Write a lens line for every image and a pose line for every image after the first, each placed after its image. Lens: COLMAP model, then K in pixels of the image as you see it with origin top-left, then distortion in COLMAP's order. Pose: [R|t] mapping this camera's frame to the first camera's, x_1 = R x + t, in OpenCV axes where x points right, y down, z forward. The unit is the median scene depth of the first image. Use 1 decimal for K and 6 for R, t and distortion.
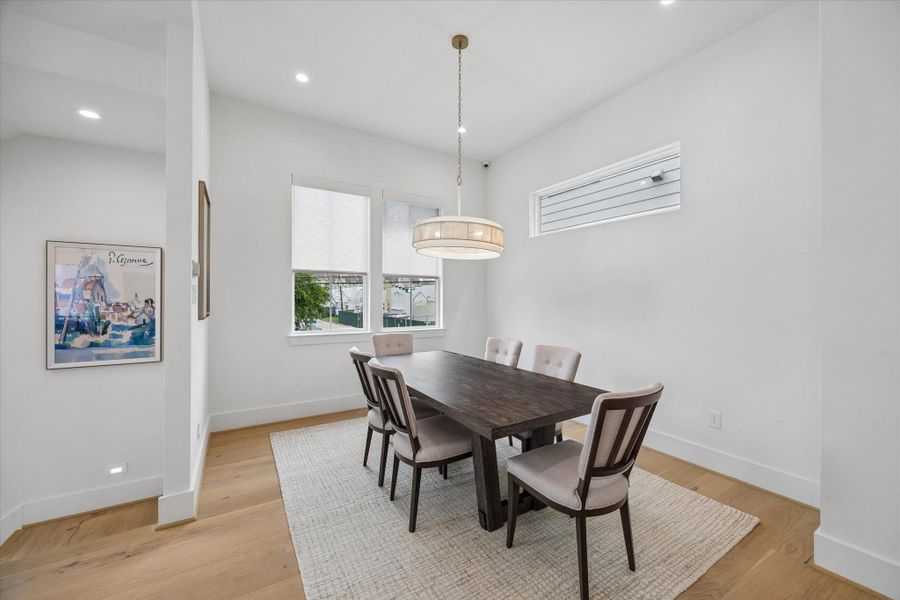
lens RADIAL K [[349.3, 0, 460.5], [0, 349.3, 295.4], [0, 0, 1]] dist [-0.007211, 0.001533]
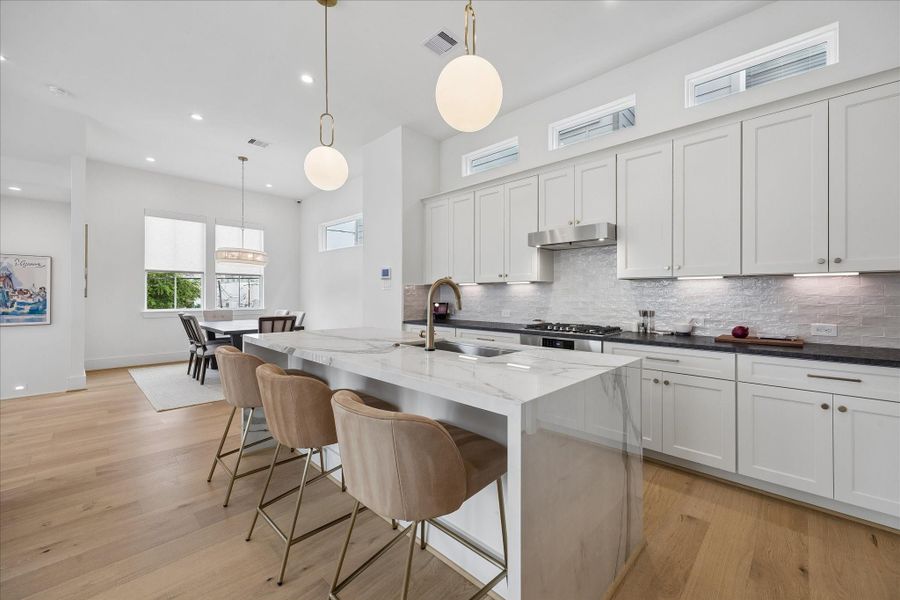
lens RADIAL K [[365.8, 0, 467.5], [0, 365.8, 292.8], [0, 0, 1]] dist [0.000117, 0.000189]
pose [[0.967591, -0.001256, 0.252520, 0.682264], [0.000967, 0.999999, 0.001269, 0.039395], [-0.252521, -0.000984, 0.967591, -1.295788]]
